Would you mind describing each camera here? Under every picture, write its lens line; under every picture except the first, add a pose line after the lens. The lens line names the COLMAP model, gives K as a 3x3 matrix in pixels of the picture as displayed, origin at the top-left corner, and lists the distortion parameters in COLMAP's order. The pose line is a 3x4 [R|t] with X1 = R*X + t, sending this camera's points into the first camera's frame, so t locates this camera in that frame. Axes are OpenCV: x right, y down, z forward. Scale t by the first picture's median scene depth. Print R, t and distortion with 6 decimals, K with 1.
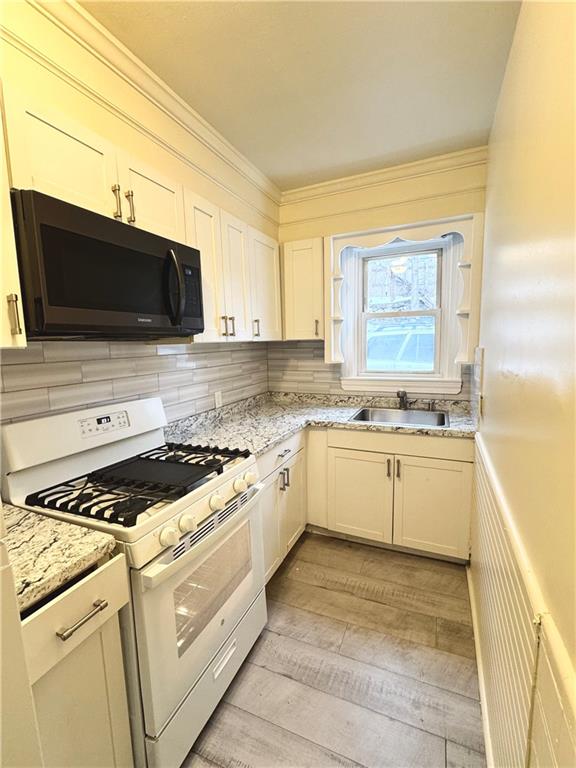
lens RADIAL K [[343.9, 0, 288.0], [0, 343.9, 384.0], [0, 0, 1]] dist [-0.000226, 0.000077]
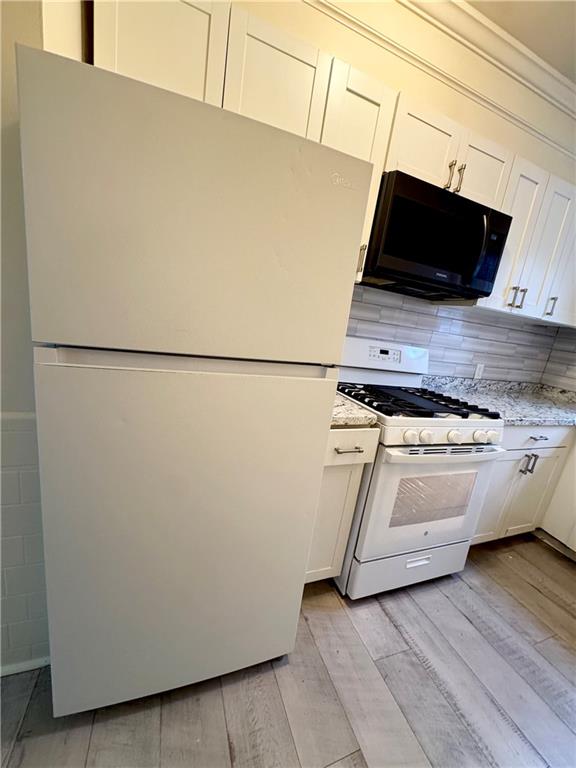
lens RADIAL K [[304.1, 0, 288.0], [0, 304.1, 384.0], [0, 0, 1]] dist [-0.001954, -0.000215]
pose [[0.695616, 0.284838, -0.659535, 0.021865], [-0.243715, 0.957165, 0.156330, 0.117545], [0.675812, 0.051993, 0.735238, -0.114427]]
